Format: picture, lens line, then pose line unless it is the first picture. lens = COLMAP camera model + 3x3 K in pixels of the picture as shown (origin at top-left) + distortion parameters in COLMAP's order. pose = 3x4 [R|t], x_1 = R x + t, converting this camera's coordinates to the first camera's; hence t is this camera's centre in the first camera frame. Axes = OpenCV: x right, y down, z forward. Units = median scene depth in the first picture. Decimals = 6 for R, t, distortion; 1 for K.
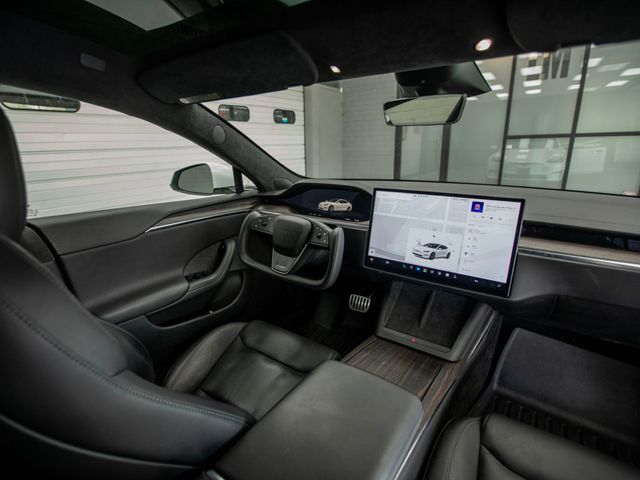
lens RADIAL K [[315.9, 0, 320.0], [0, 315.9, 240.0], [0, 0, 1]] dist [-0.033274, 0.000101]
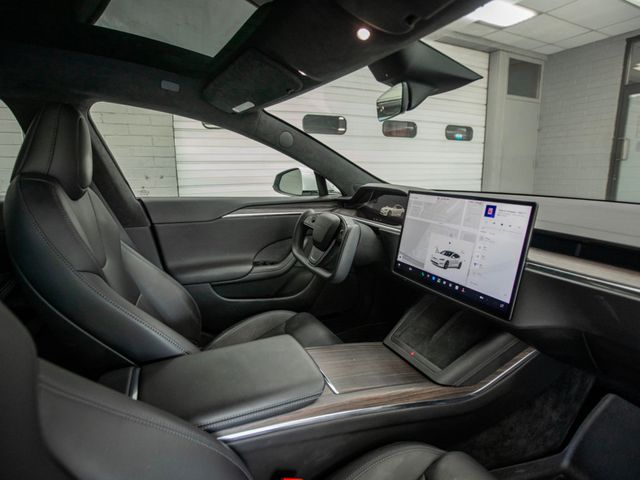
lens RADIAL K [[347.5, 0, 354.0], [0, 347.5, 244.7], [0, 0, 1]] dist [-0.038374, 0.000282]
pose [[0.897415, 0.107100, -0.427991, 0.509424], [-0.136872, 0.989809, -0.039304, 0.065037], [0.419420, 0.093852, 0.902928, -0.005304]]
